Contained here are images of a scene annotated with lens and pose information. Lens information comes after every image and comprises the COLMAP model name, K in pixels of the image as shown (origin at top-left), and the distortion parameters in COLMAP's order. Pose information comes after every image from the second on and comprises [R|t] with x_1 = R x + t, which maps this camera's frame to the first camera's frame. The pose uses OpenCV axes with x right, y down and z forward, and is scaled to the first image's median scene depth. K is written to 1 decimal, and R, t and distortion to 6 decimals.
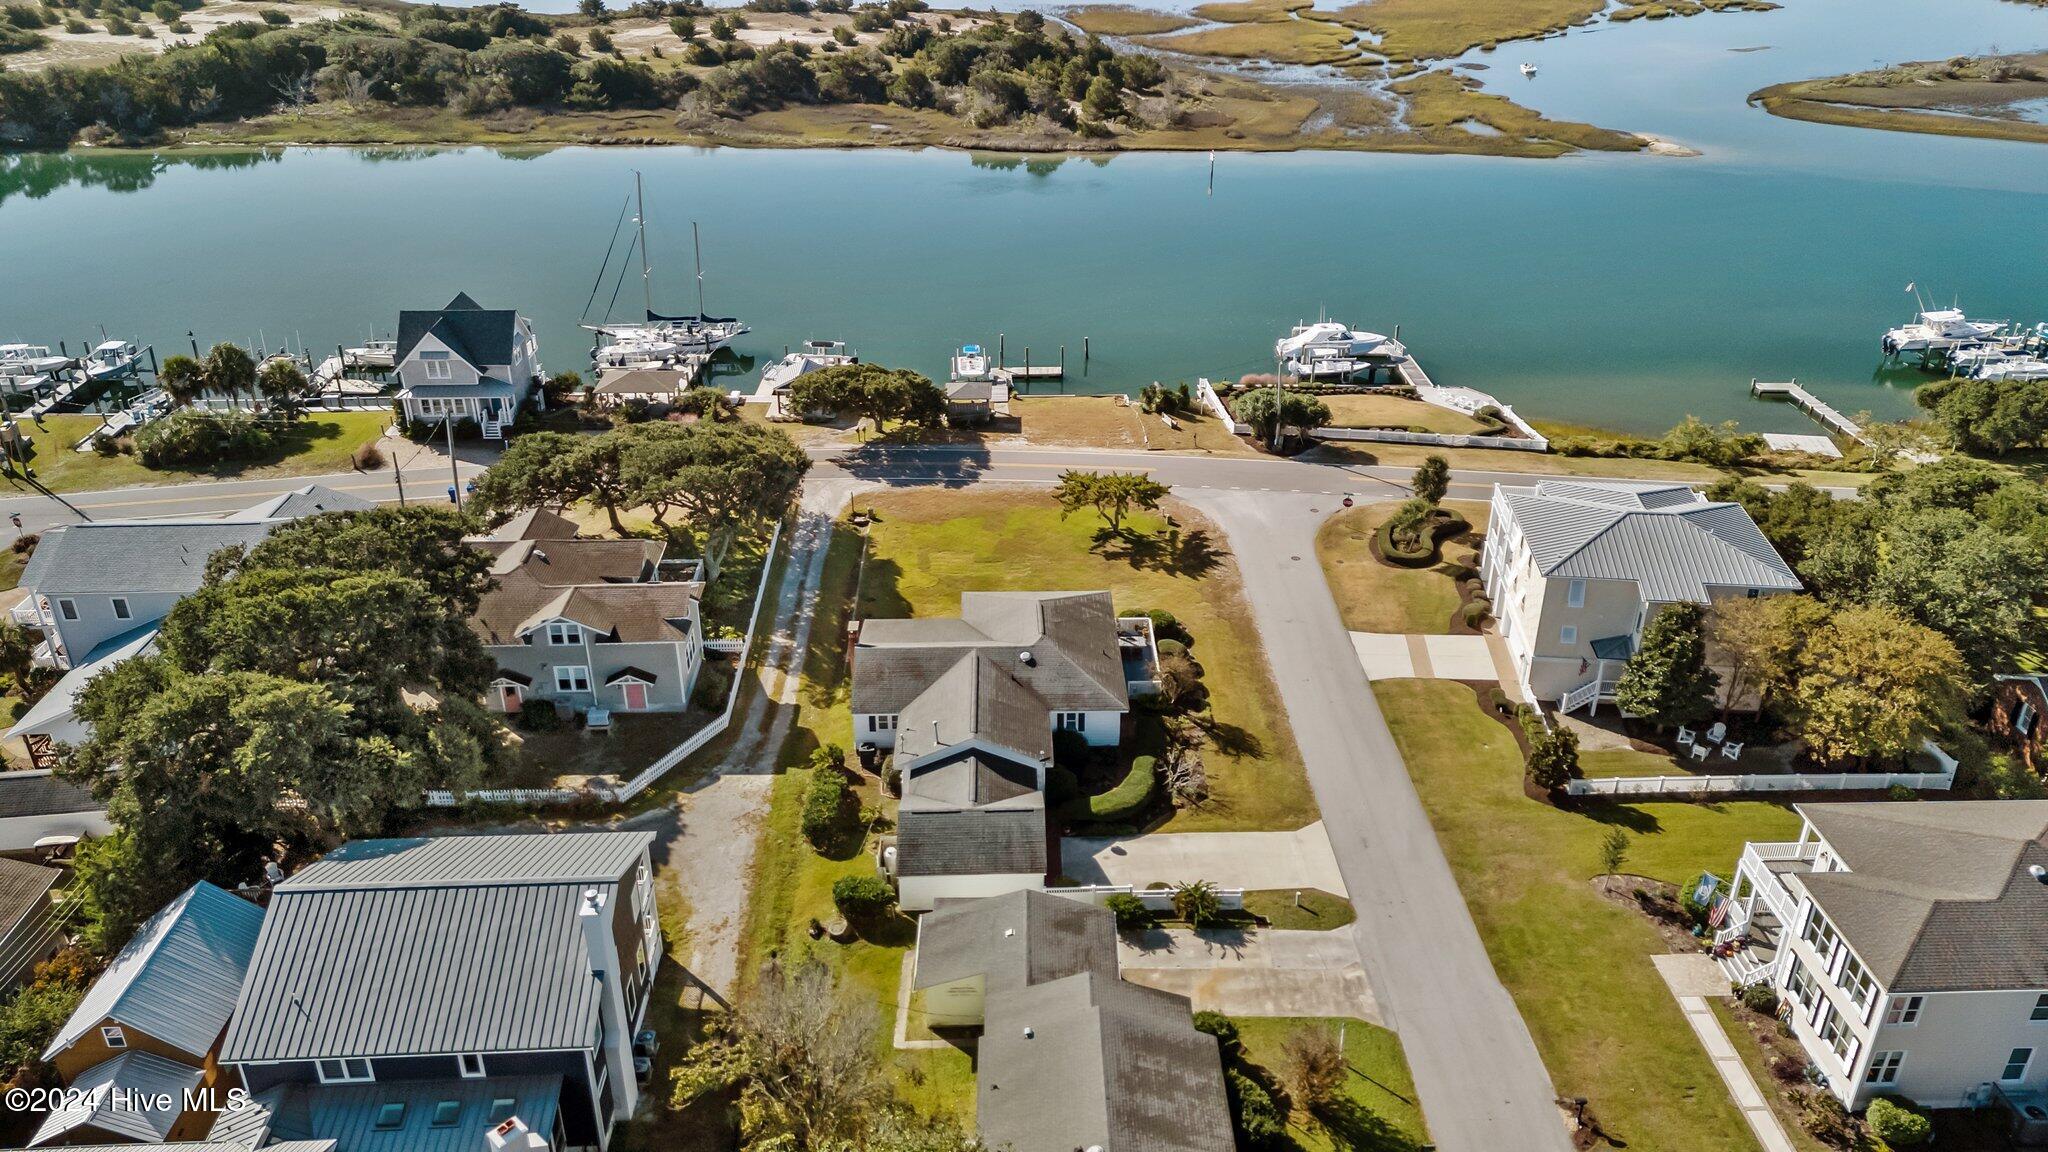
lens RADIAL K [[1505.6, 0, 1040.1], [0, 1505.6, 586.9], [0, 0, 1]] dist [0.085817, -0.084789]
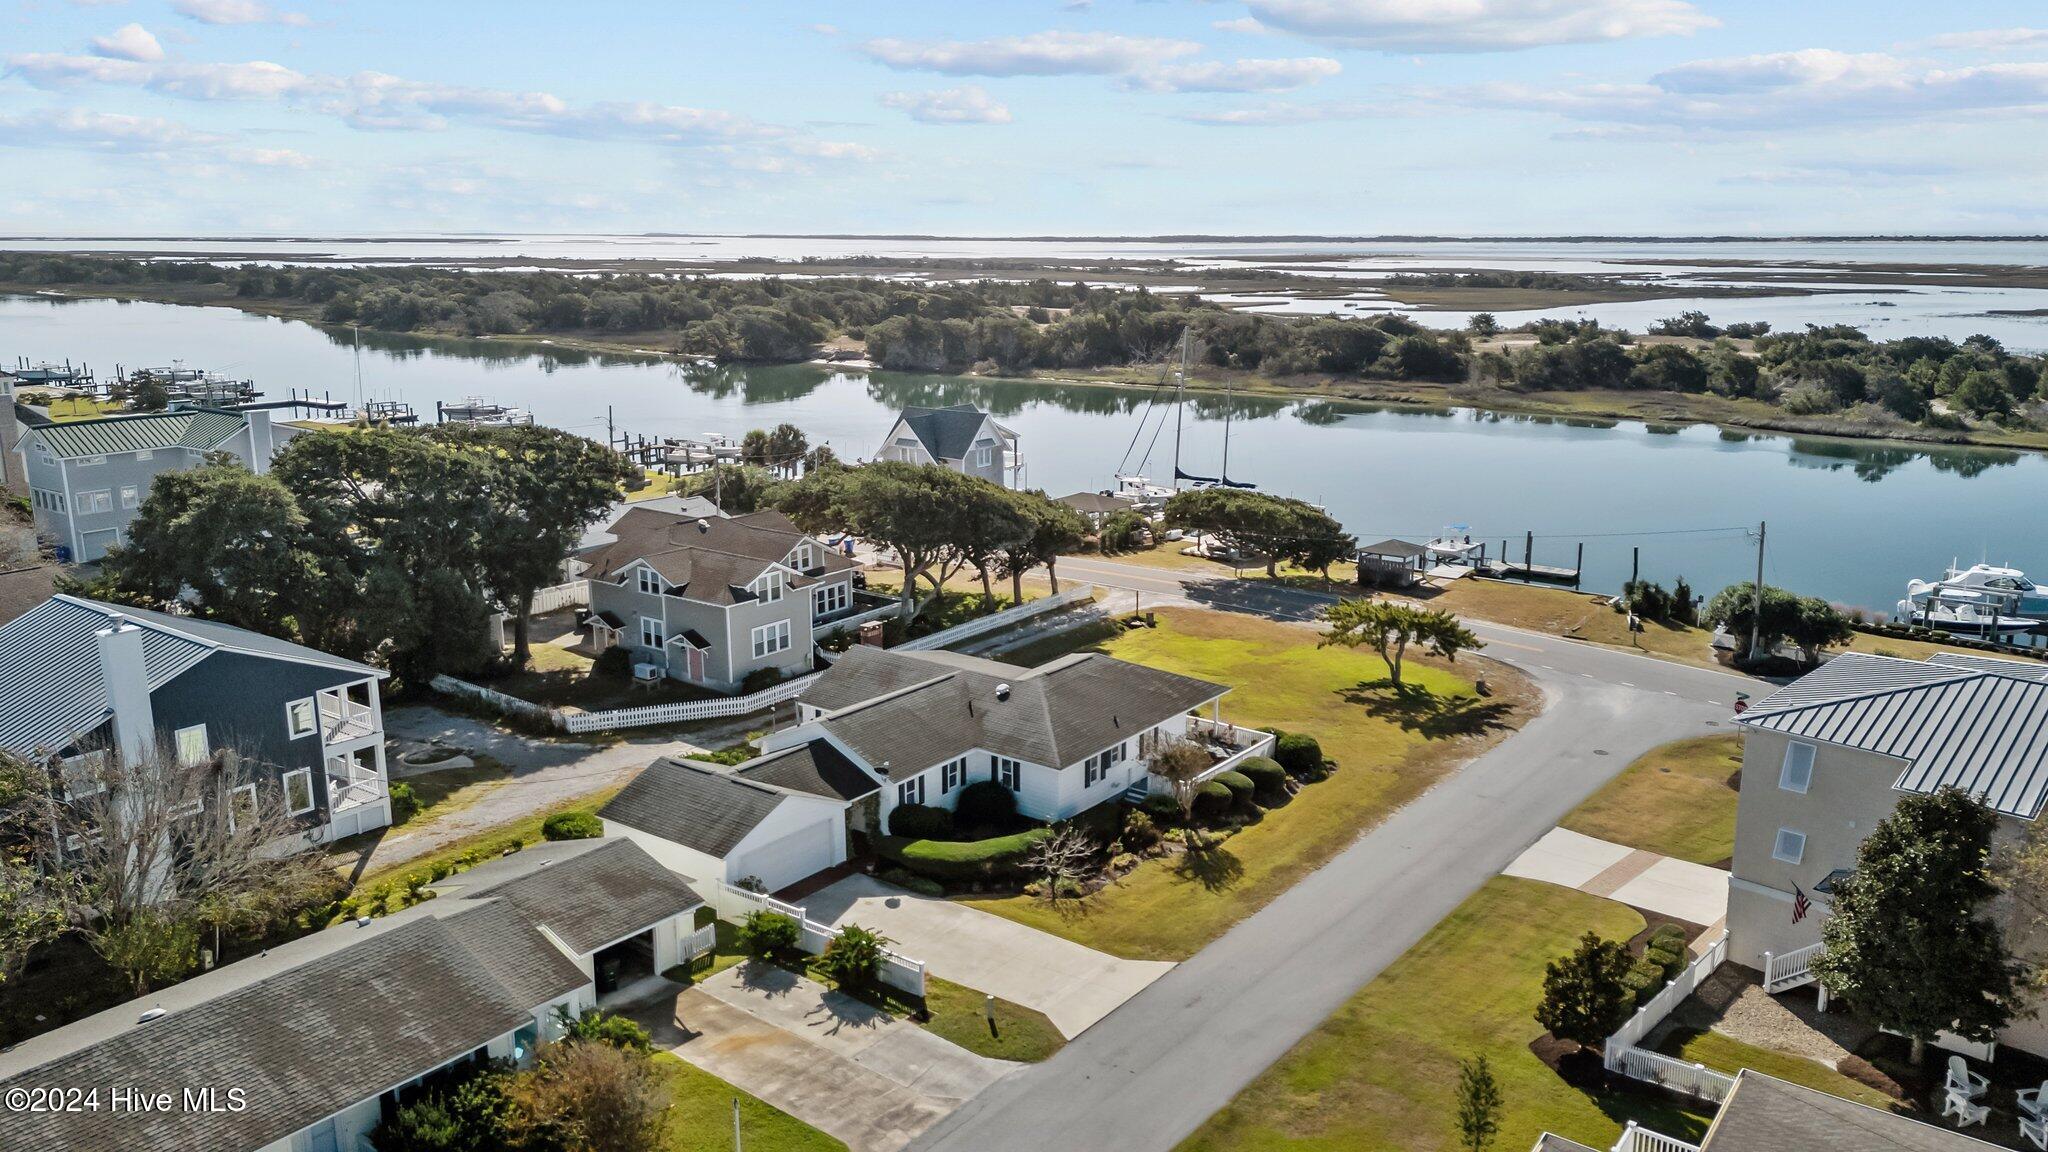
lens RADIAL K [[1505.6, 0, 1040.1], [0, 1505.6, 586.9], [0, 0, 1]] dist [0.085817, -0.084789]
pose [[0.777601, 0.139520, -0.613083, 0.442188], [-0.290638, 0.944406, -0.153710, 0.102748], [0.557553, 0.297710, 0.774921, 0.361605]]
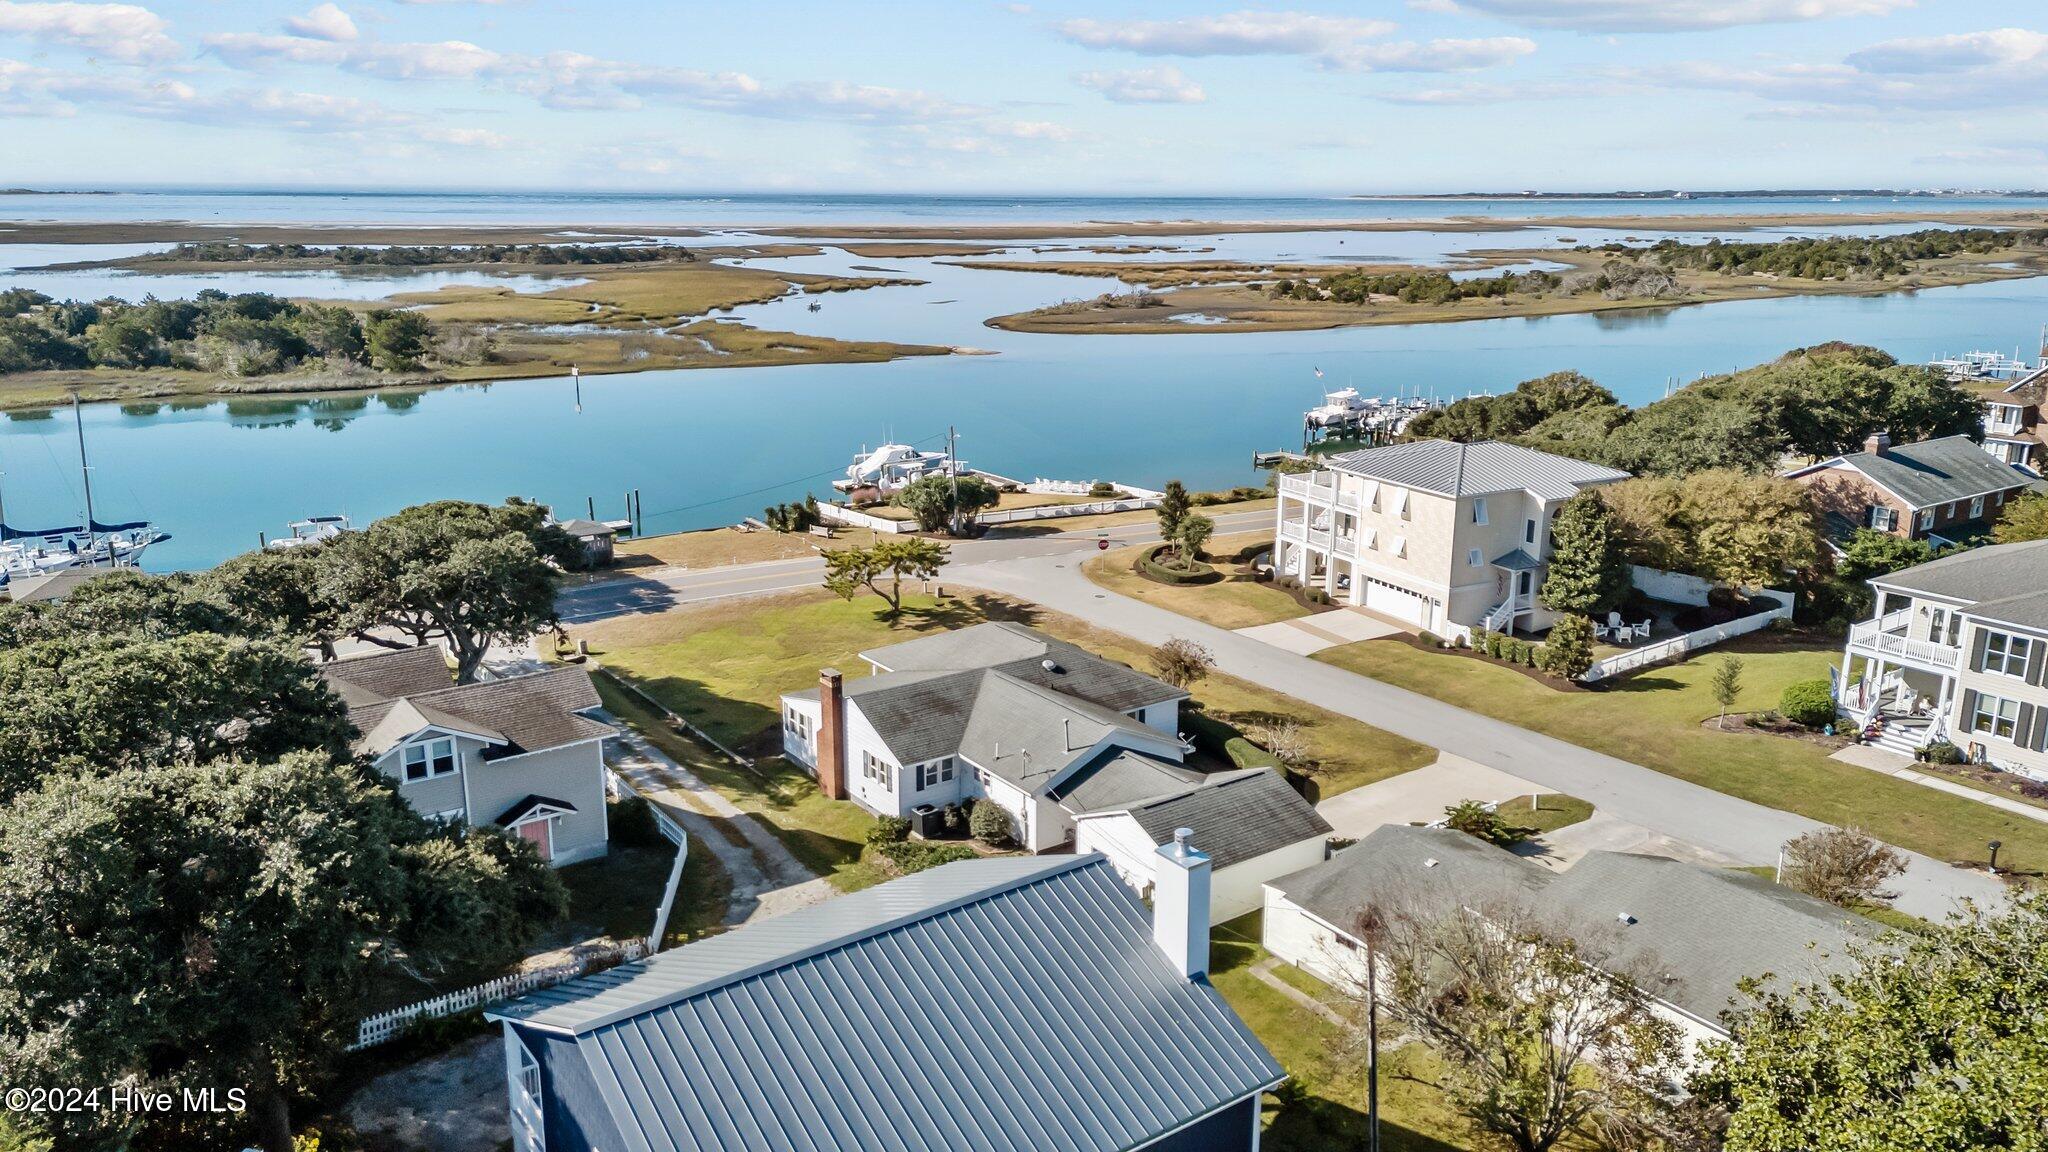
lens RADIAL K [[1505.6, 0, 1040.1], [0, 1505.6, 586.9], [0, 0, 1]] dist [0.085817, -0.084789]
pose [[0.826451, -0.146522, 0.543608, -0.404831], [0.263960, 0.953686, -0.144248, 0.111496], [-0.497296, 0.262705, 0.826851, 0.314611]]
